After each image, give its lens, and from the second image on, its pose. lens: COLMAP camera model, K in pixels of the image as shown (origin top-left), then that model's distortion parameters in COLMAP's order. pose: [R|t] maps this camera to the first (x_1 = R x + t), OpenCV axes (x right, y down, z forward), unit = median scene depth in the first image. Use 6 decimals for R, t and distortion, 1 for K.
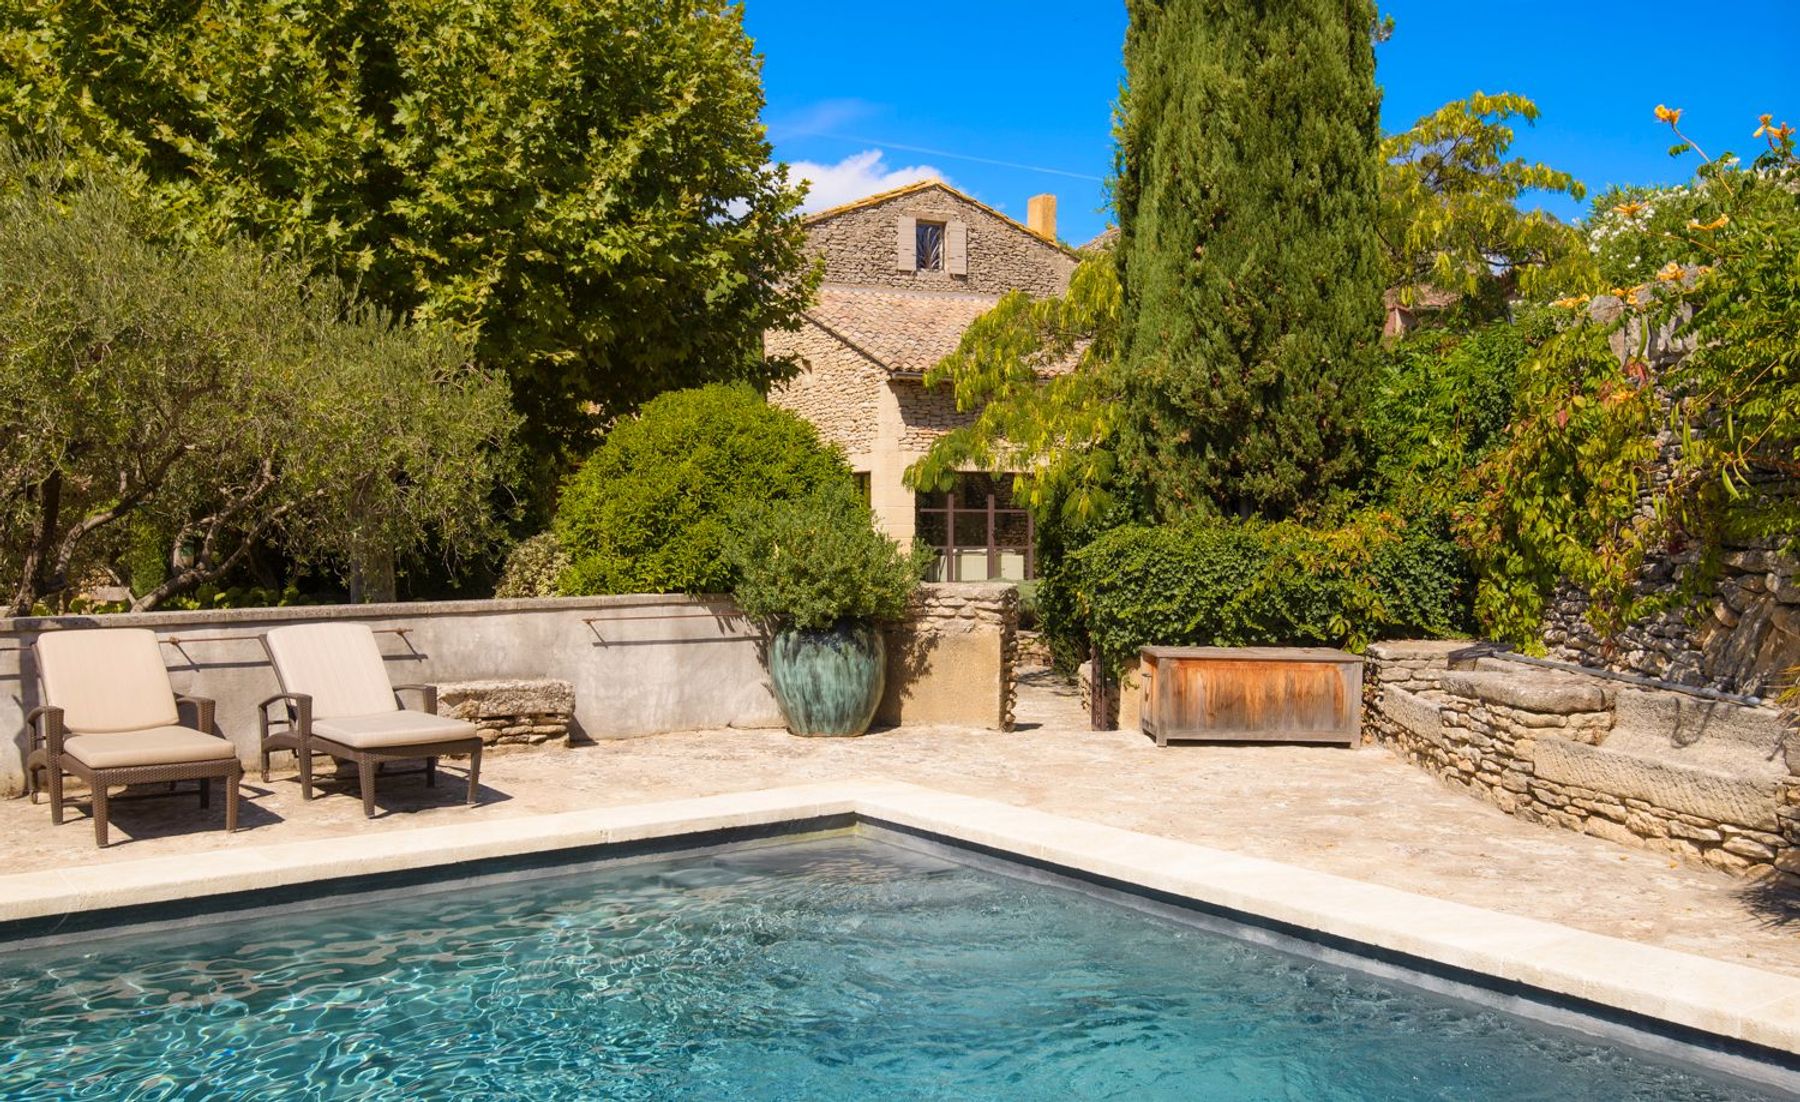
lens RADIAL K [[1525.4, 0, 900.4], [0, 1525.4, 551.1], [0, 0, 1]] dist [0.000945, 0.000015]
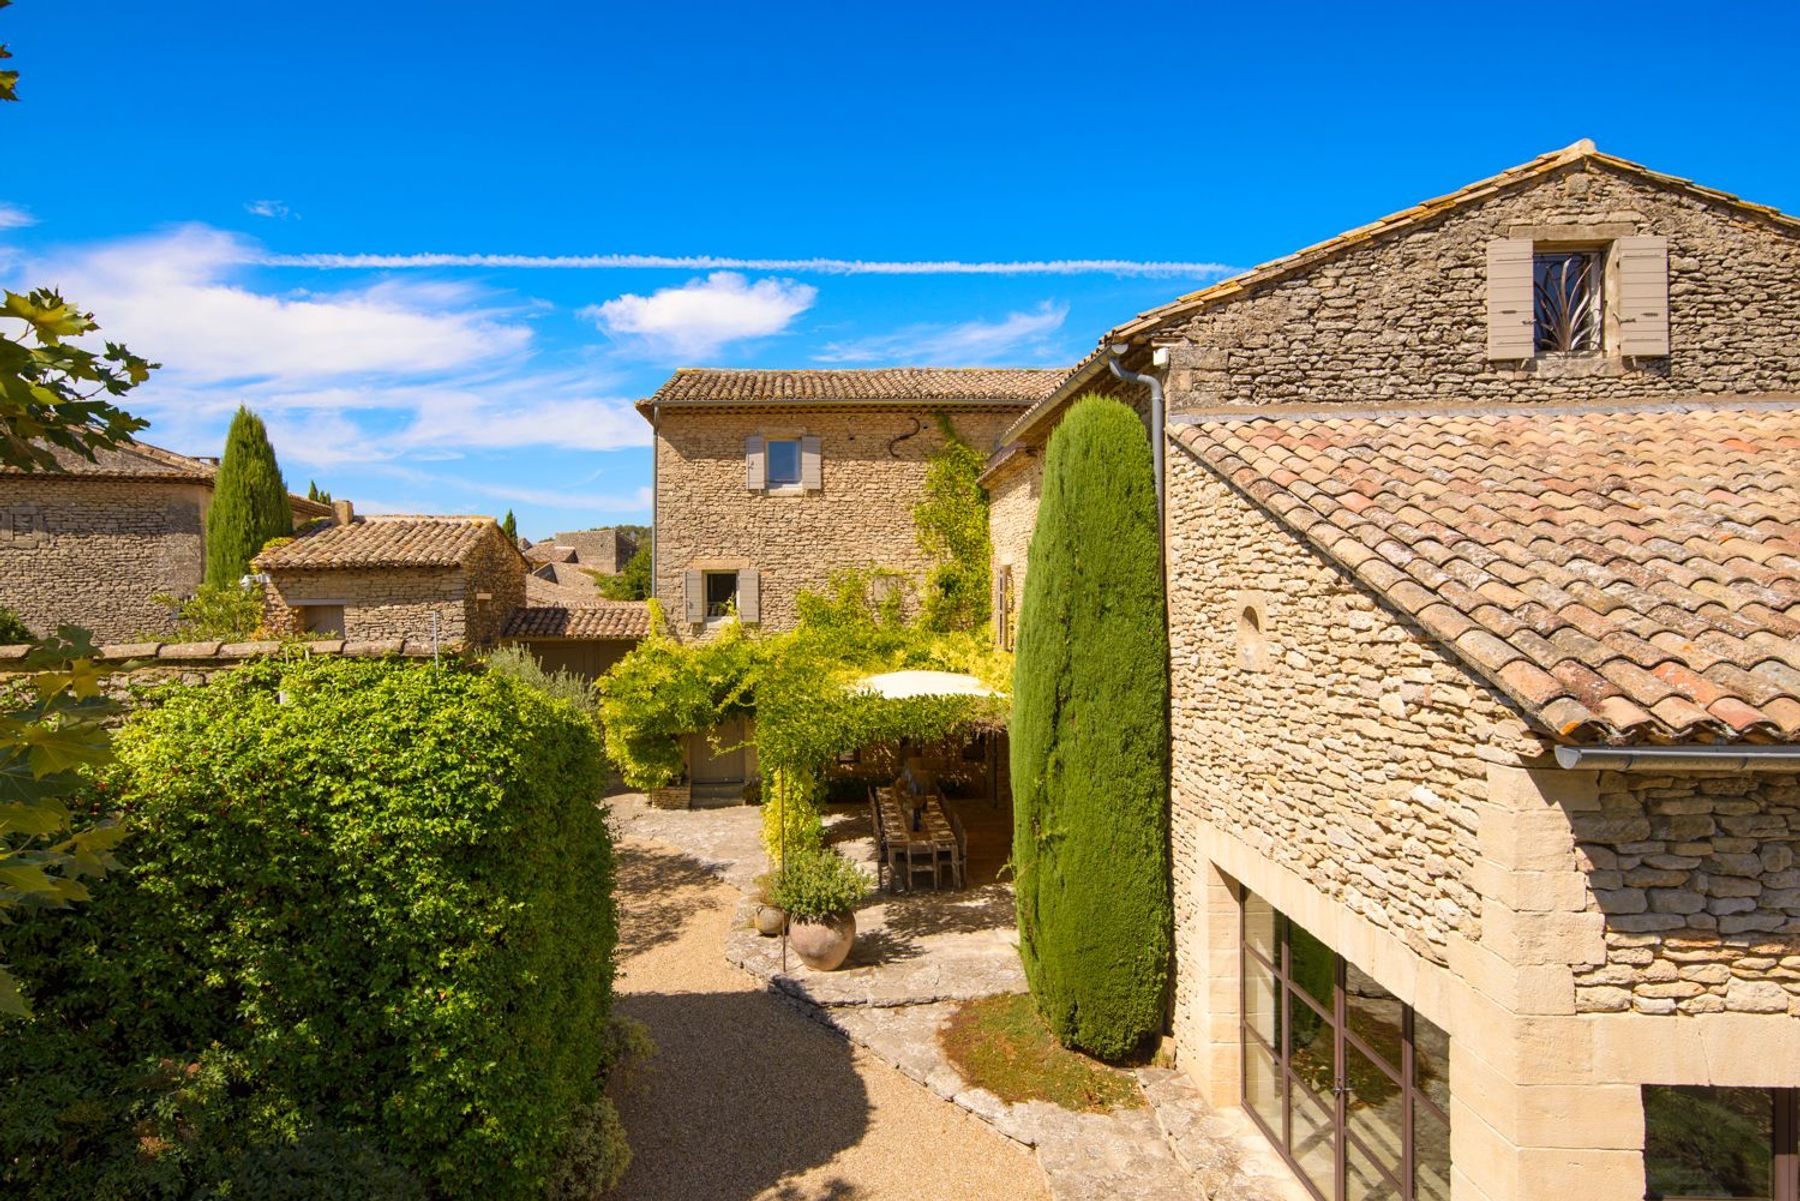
lens RADIAL K [[973.2, 0, 893.7], [0, 973.2, 594.1], [0, 0, 1]] dist [0.006029, 0.000561]
pose [[0.883907, -0.002789, -0.467654, -0.021681], [0.001797, 0.999995, -0.002568, -0.116104], [0.467659, 0.001429, 0.883908, 0.669092]]
